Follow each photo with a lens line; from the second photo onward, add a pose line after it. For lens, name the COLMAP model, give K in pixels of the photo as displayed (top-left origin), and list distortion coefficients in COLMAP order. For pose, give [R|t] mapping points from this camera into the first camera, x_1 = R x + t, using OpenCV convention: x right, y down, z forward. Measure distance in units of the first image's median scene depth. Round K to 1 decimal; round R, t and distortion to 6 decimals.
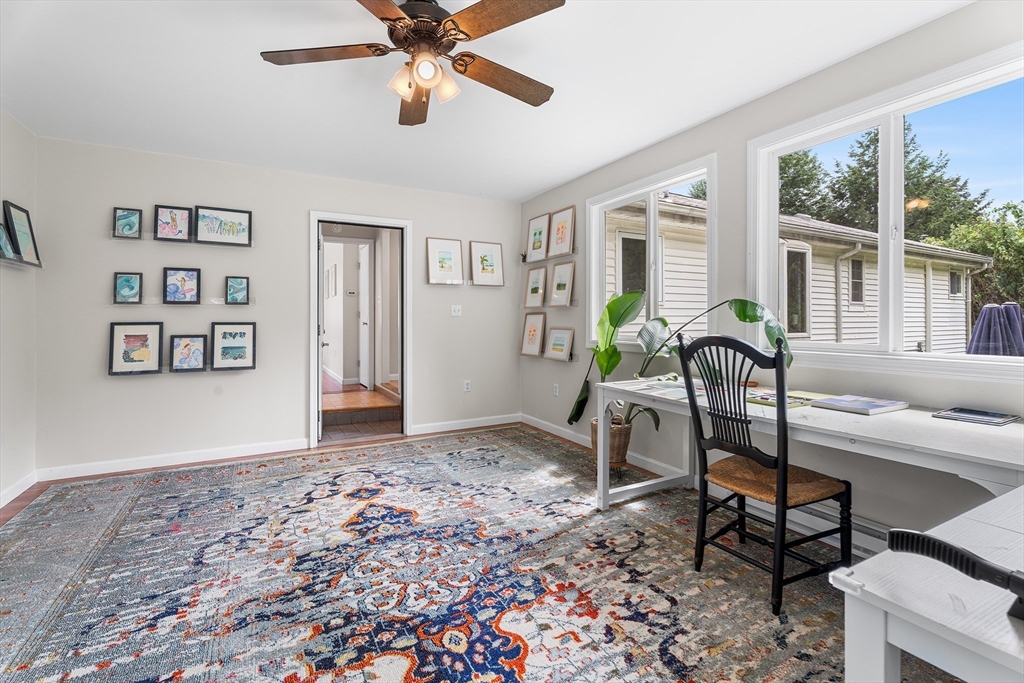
lens RADIAL K [[472.3, 0, 516.7], [0, 472.3, 314.5], [0, 0, 1]] dist [-0.000147, 0.000639]
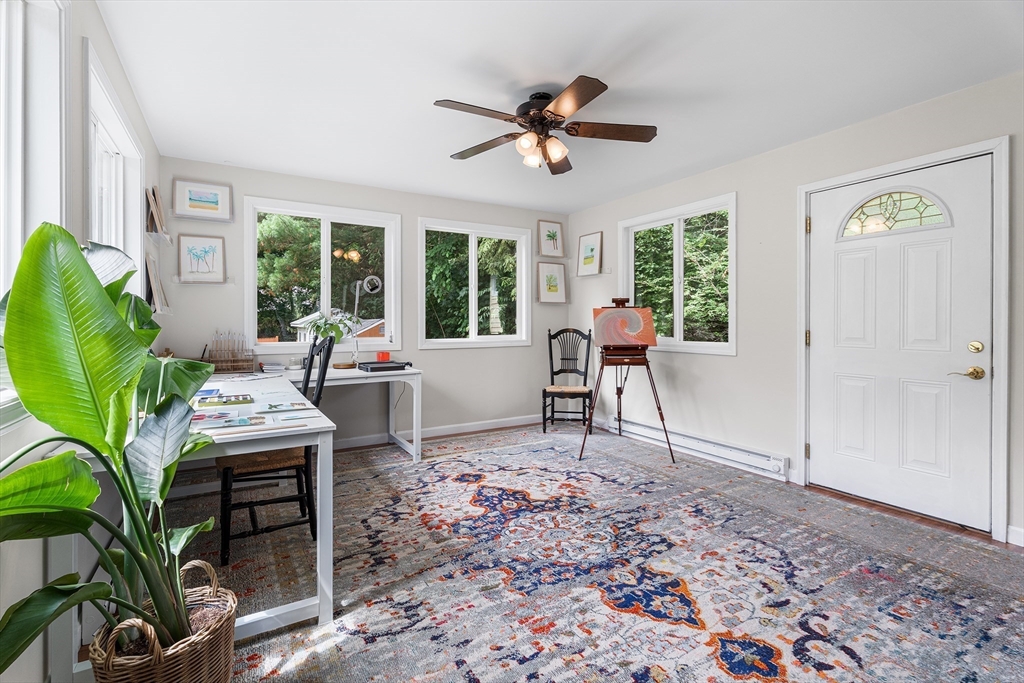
lens RADIAL K [[472.3, 0, 511.6], [0, 472.3, 331.9], [0, 0, 1]] dist [-0.000147, 0.000639]
pose [[-0.999578, 0.003459, -0.028854, -0.066484], [0.003288, 0.999977, 0.005971, 0.023053], [0.028874, 0.005874, -0.999566, 2.106107]]
